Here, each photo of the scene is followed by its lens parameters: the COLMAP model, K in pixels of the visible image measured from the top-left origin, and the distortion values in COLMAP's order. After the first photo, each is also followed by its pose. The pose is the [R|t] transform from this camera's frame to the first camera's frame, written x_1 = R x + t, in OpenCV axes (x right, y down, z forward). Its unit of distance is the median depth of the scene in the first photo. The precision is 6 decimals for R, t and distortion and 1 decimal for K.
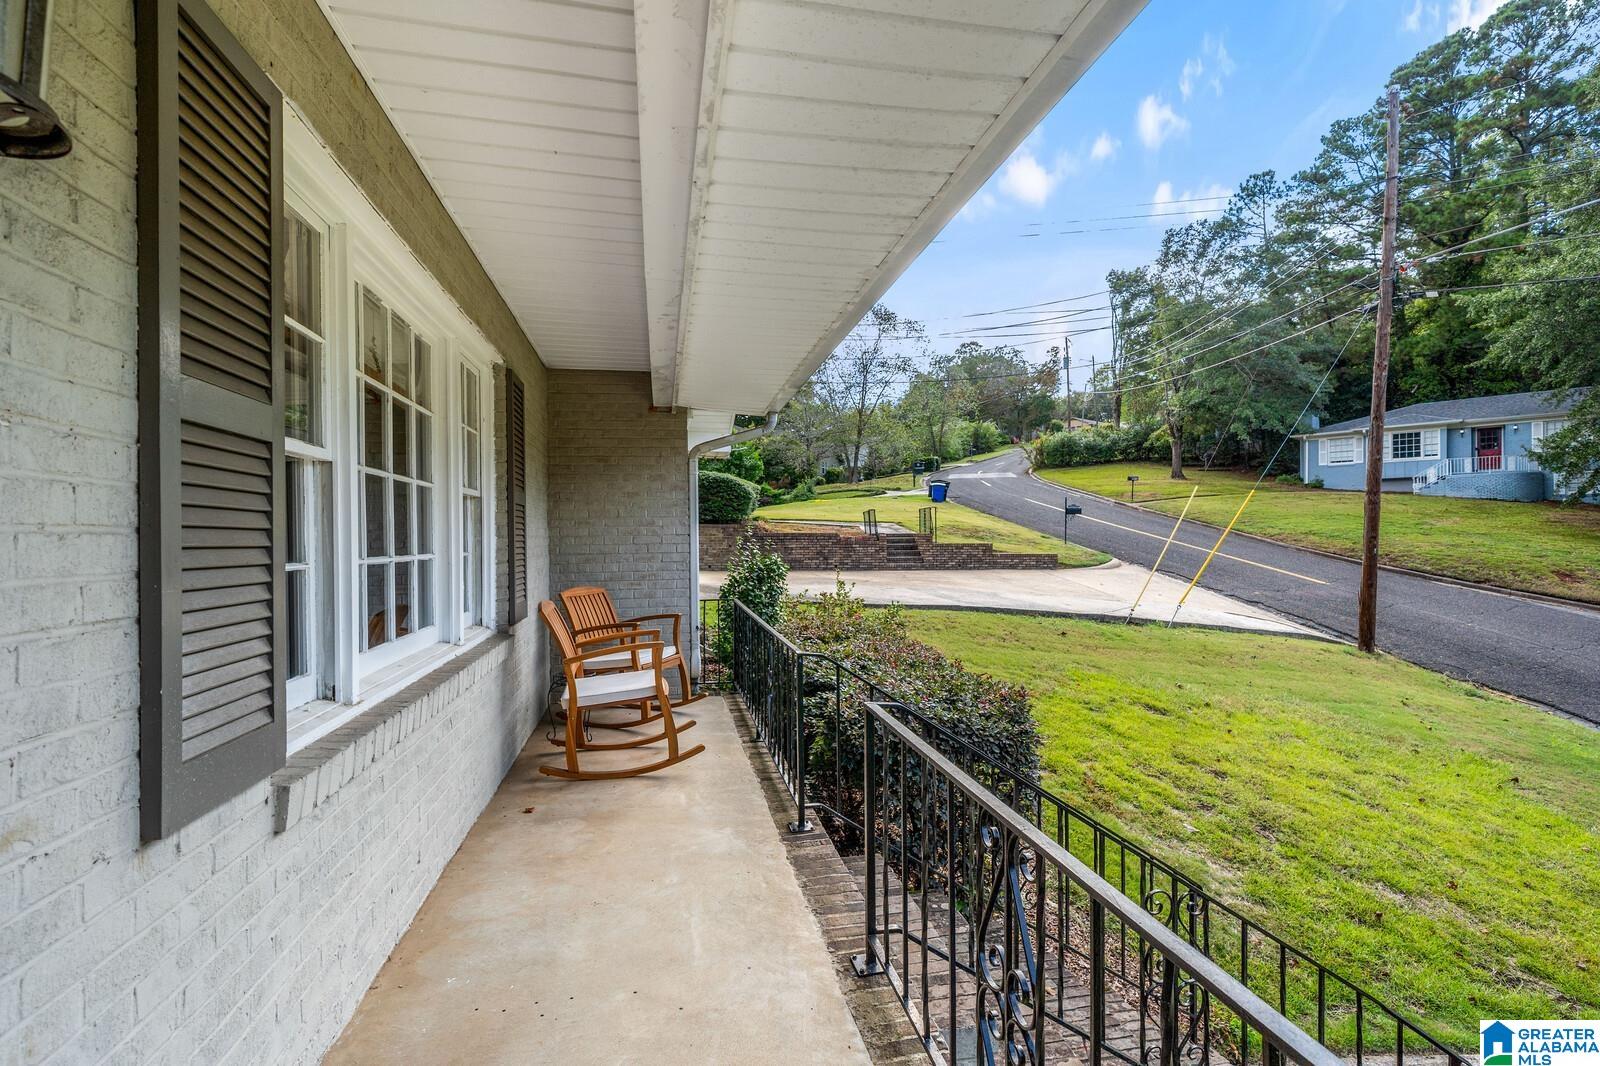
lens RADIAL K [[729.1, 0, 800.0], [0, 729.1, 533.0], [0, 0, 1]] dist [-0.000270, -0.000032]
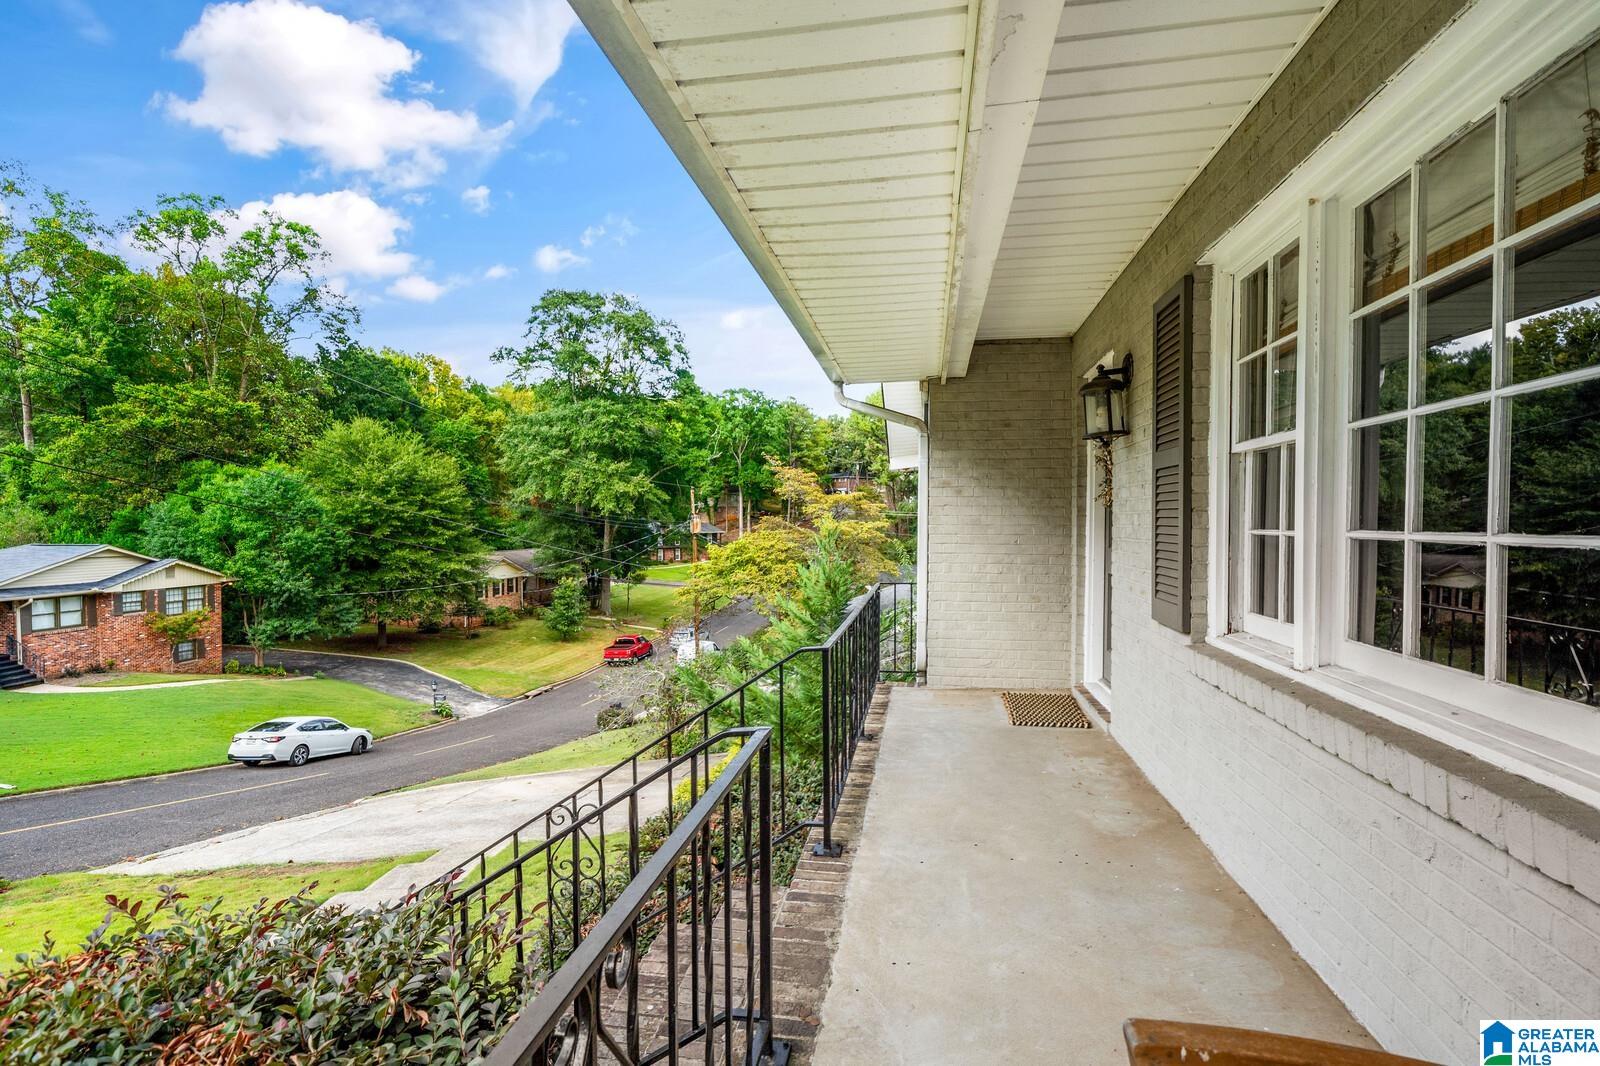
lens RADIAL K [[729.1, 0, 800.0], [0, 729.1, 533.0], [0, 0, 1]] dist [-0.000270, -0.000032]
pose [[-0.934106, 0.007061, 0.356926, -0.306532], [0.009101, 0.999950, 0.004037, 0.027905], [-0.356880, 0.007019, -0.934124, 2.116650]]
